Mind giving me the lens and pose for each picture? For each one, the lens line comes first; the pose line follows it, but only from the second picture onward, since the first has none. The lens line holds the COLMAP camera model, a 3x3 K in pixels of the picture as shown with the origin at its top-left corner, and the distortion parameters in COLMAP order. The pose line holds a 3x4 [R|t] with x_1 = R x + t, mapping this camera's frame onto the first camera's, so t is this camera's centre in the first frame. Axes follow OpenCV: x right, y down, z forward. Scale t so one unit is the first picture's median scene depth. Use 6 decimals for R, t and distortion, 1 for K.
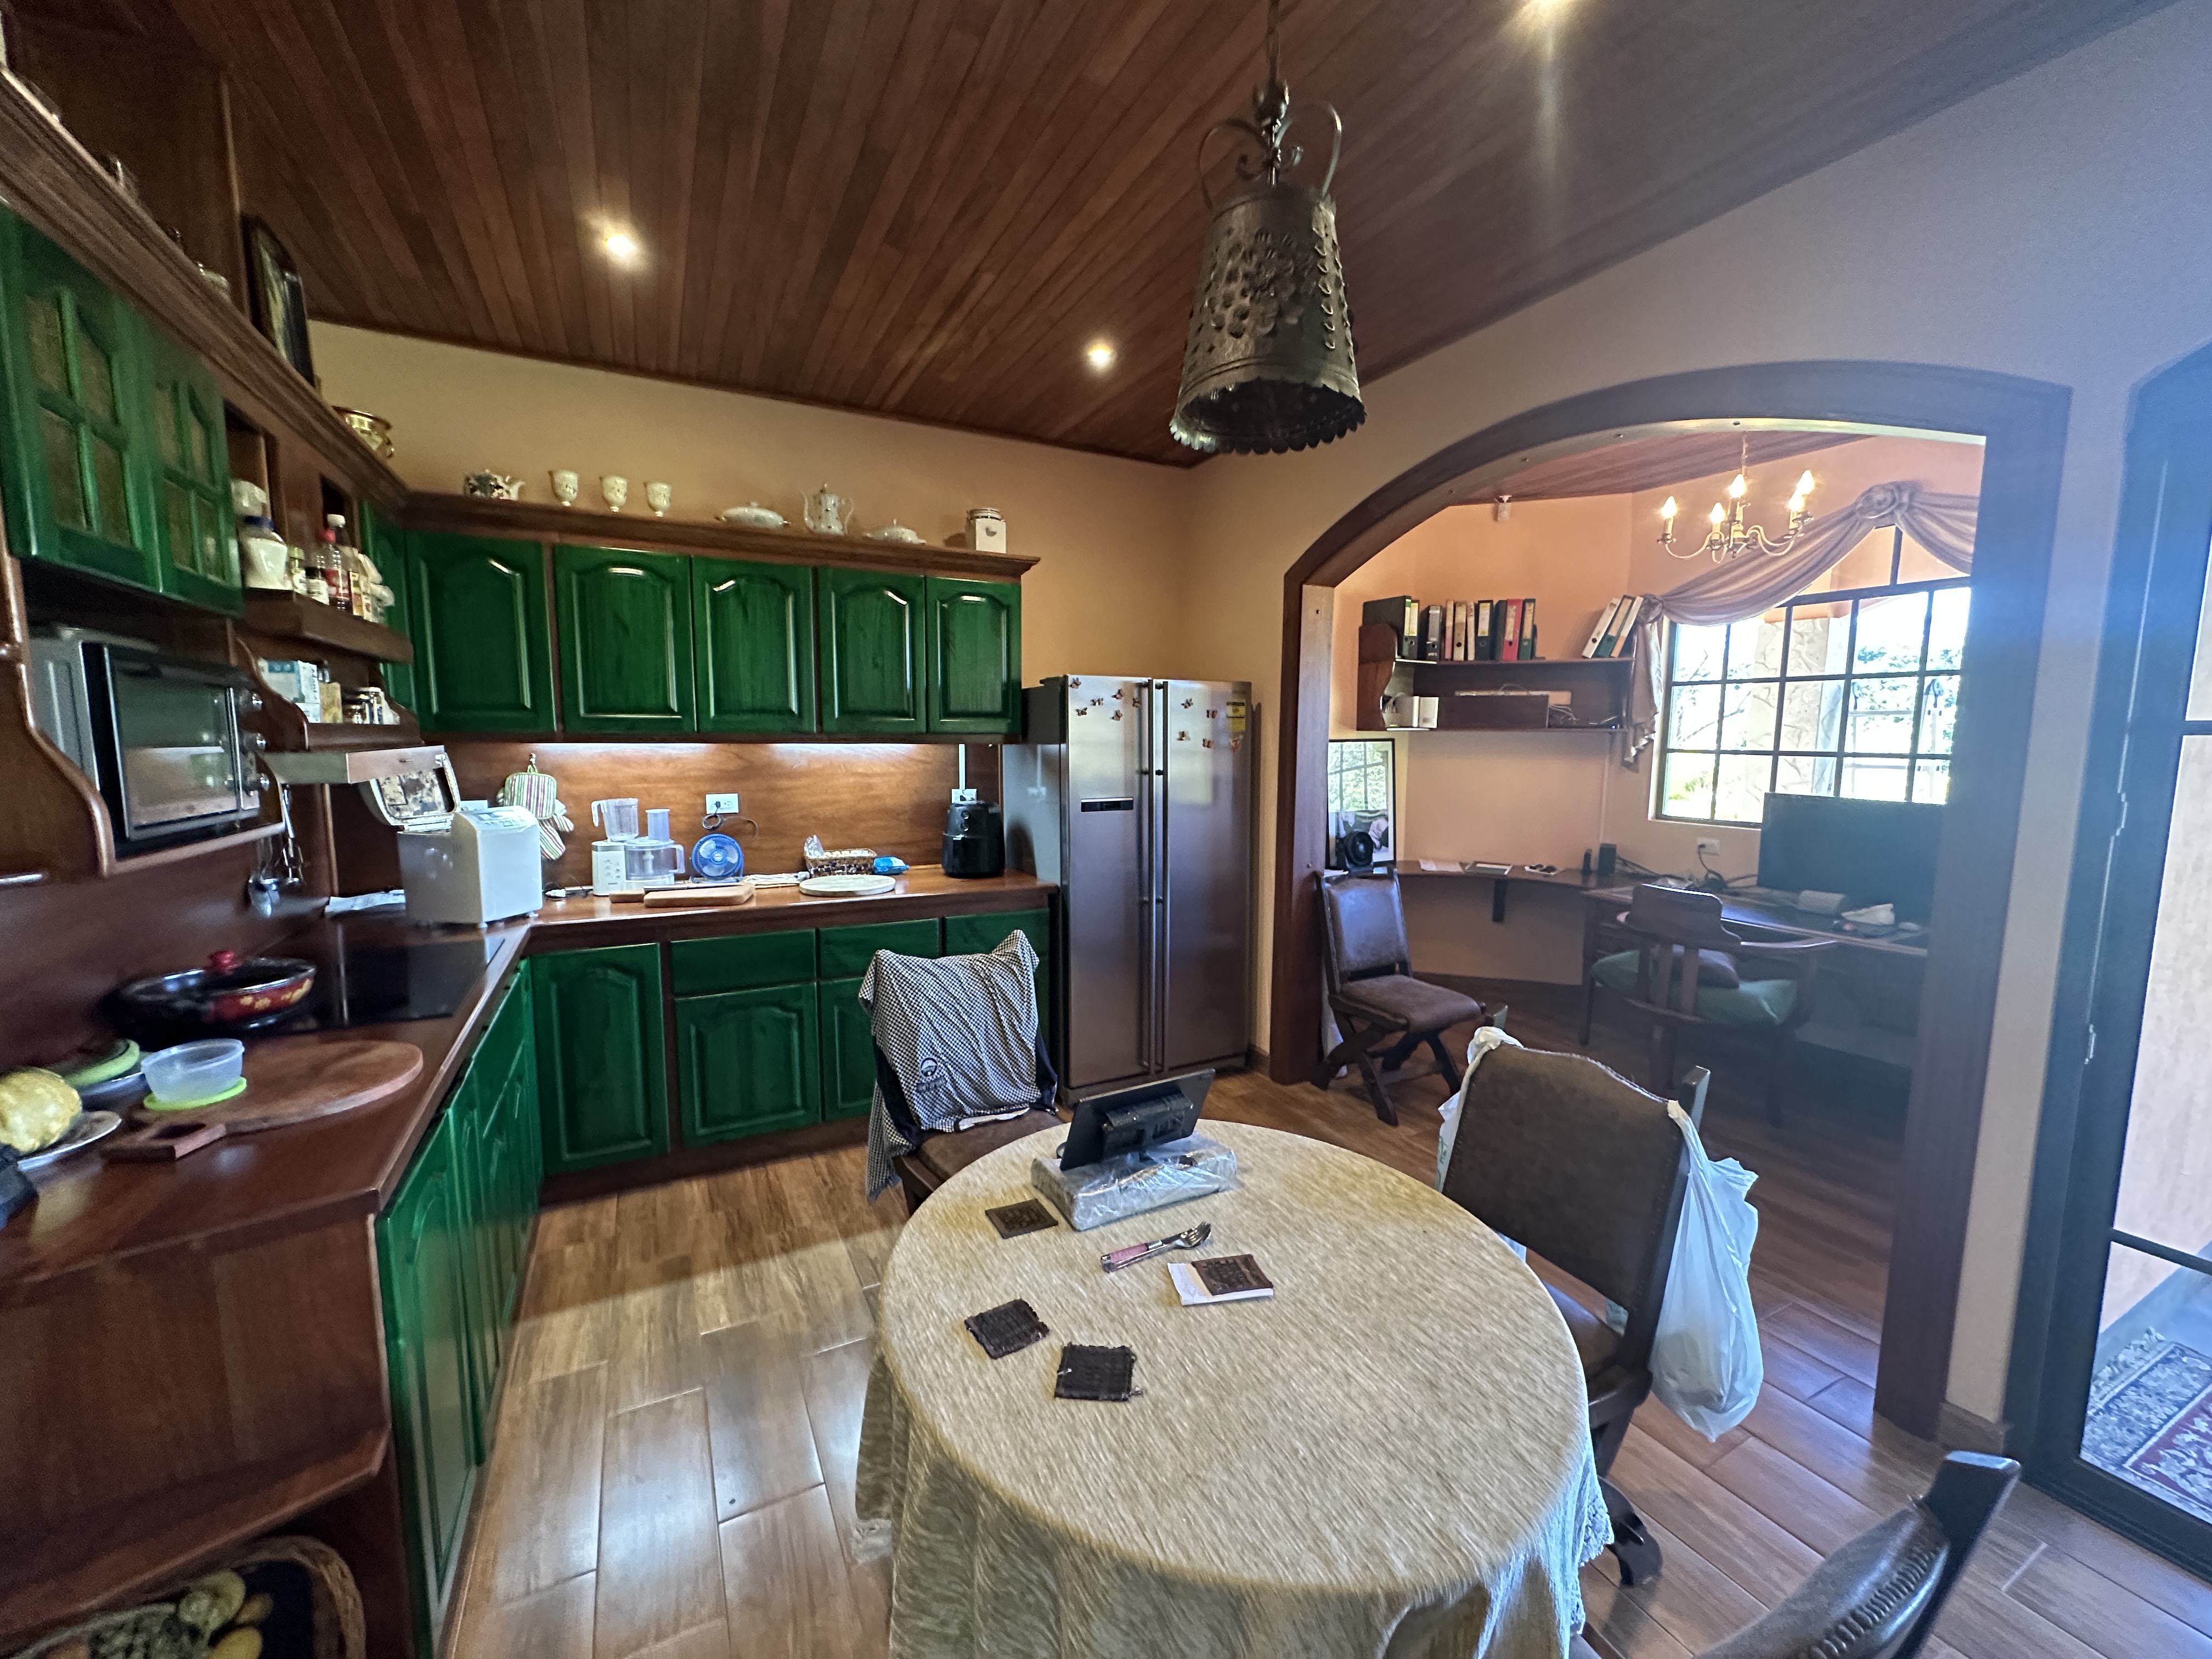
lens RADIAL K [[882.7, 0, 1103.2], [0, 882.7, 833.9], [0, 0, 1]] dist [-0.001539, 0.000639]
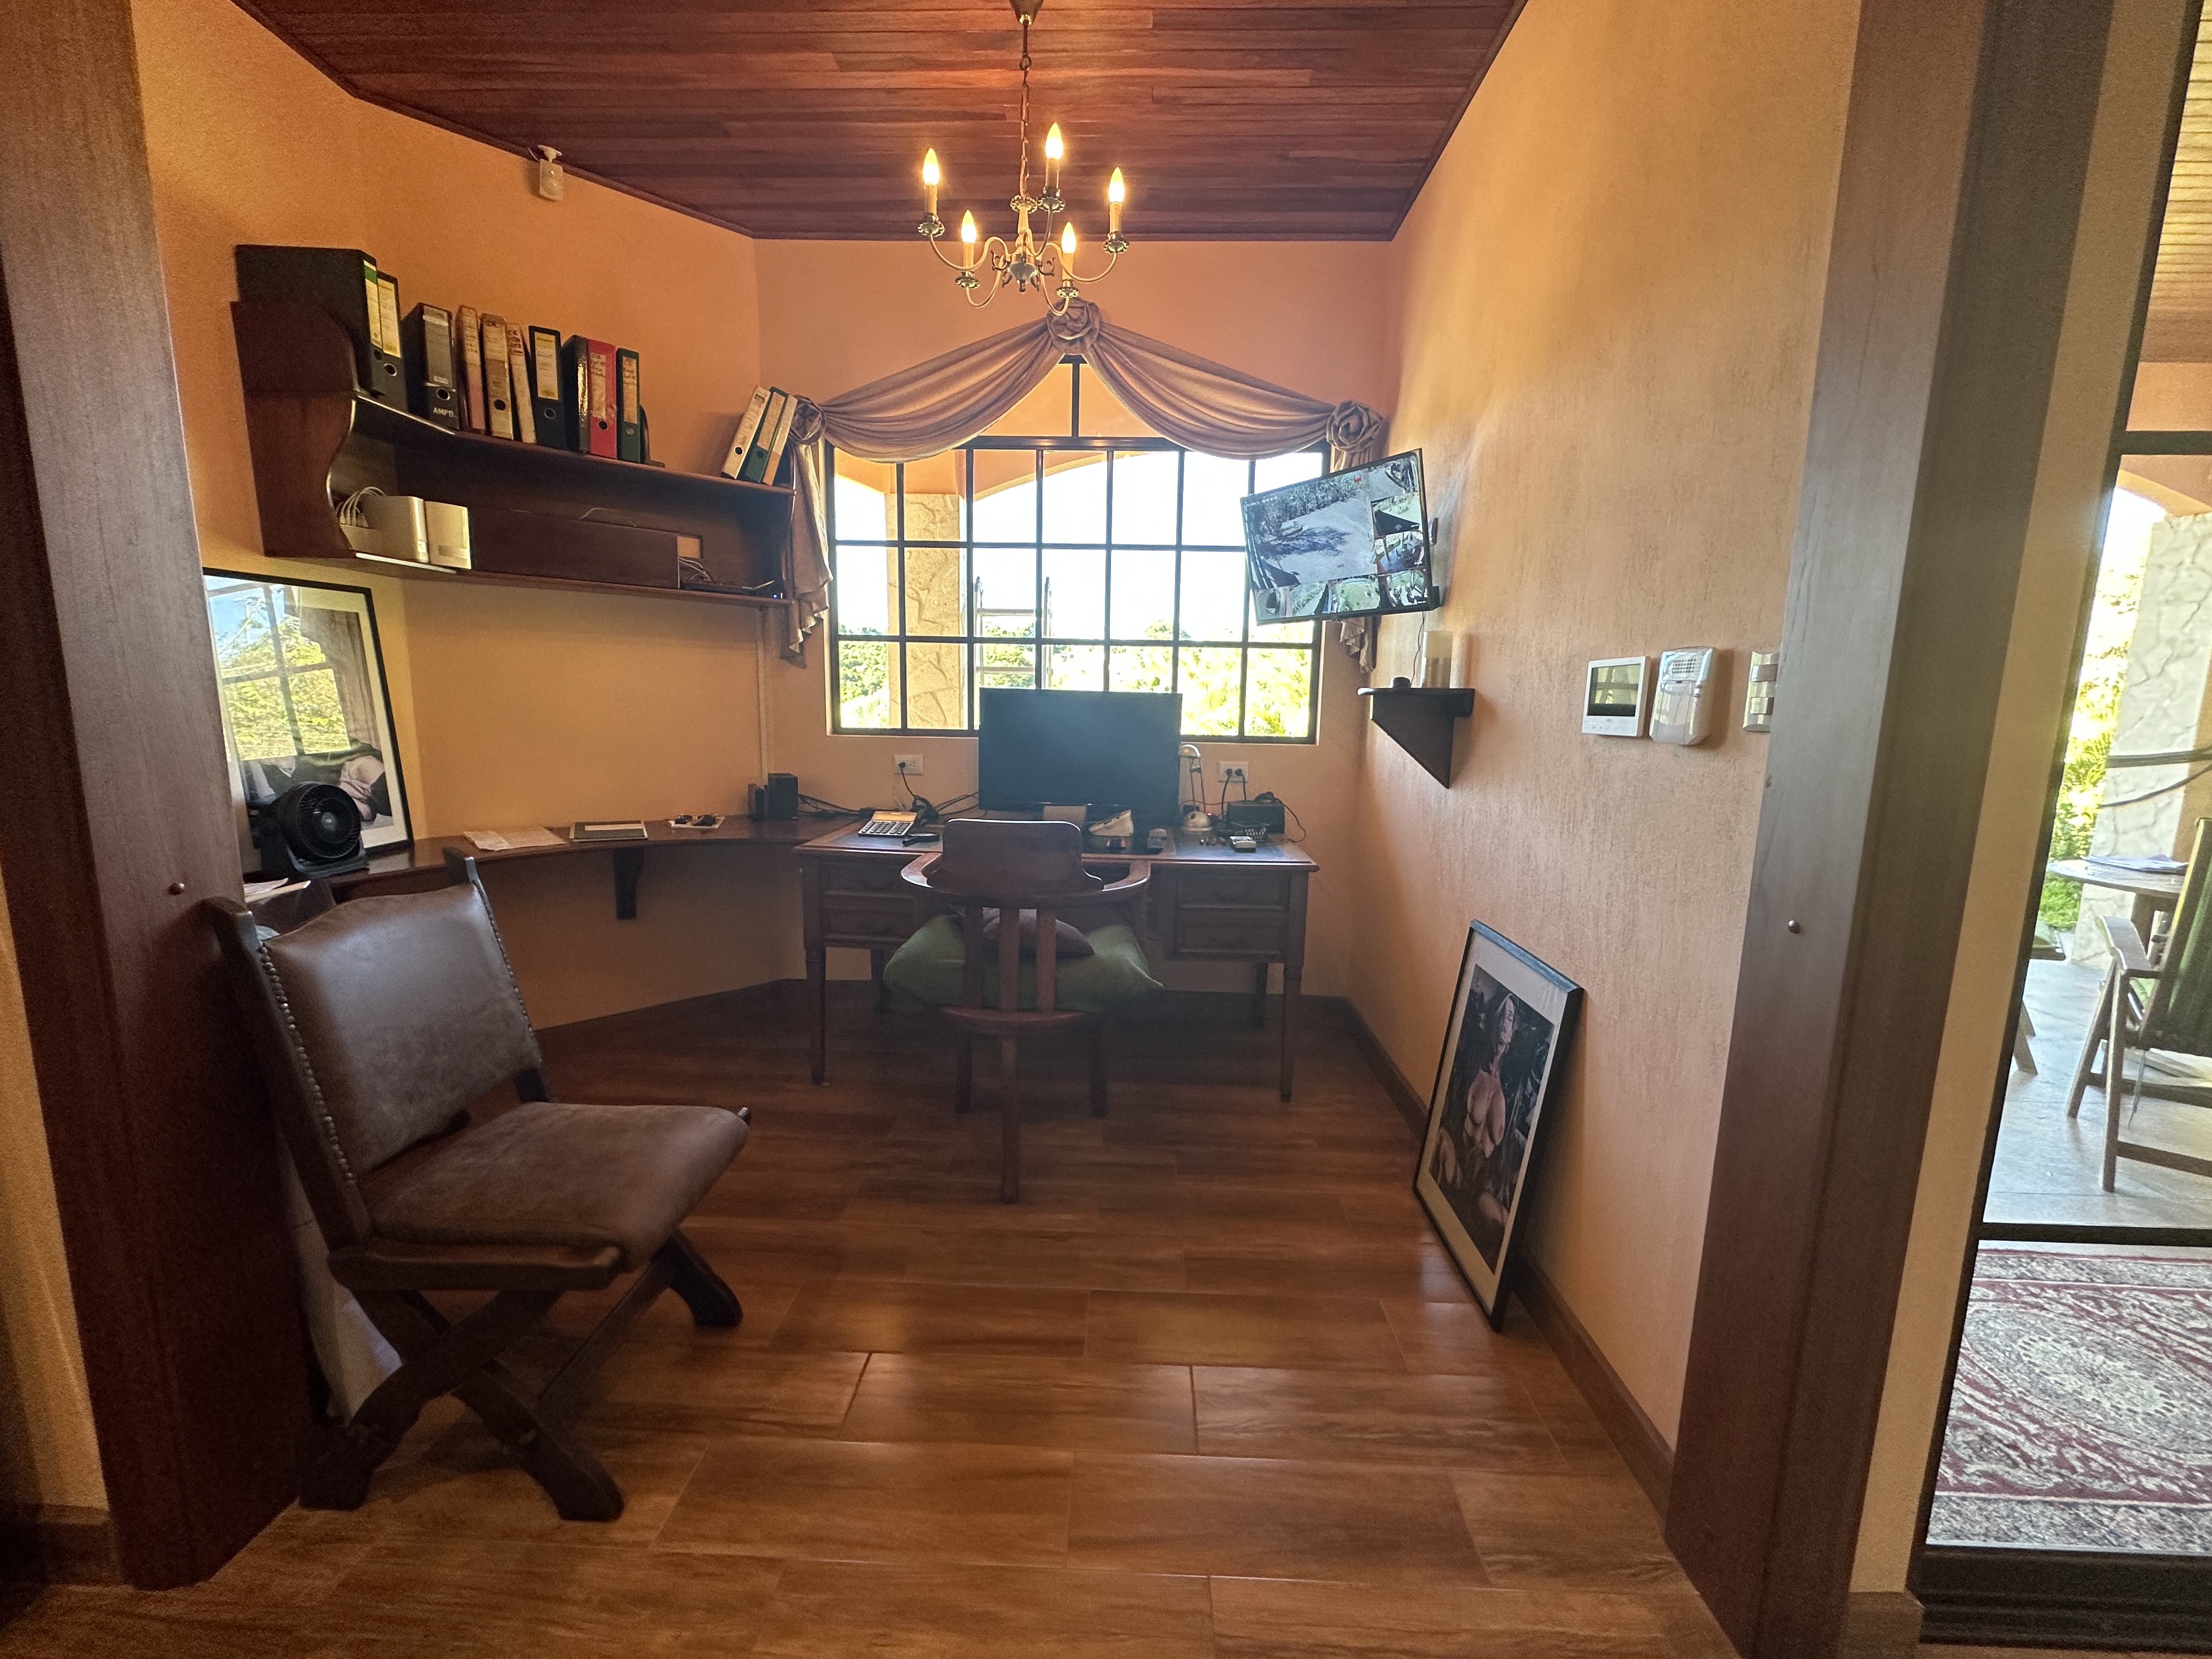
lens RADIAL K [[882.7, 0, 1103.2], [0, 882.7, 833.9], [0, 0, 1]] dist [-0.001539, 0.000639]
pose [[0.492140, -0.127959, 0.861060, 0.103872], [0.085488, 0.991461, 0.098476, 0.011976], [-0.866308, 0.025146, 0.498876, 0.452894]]
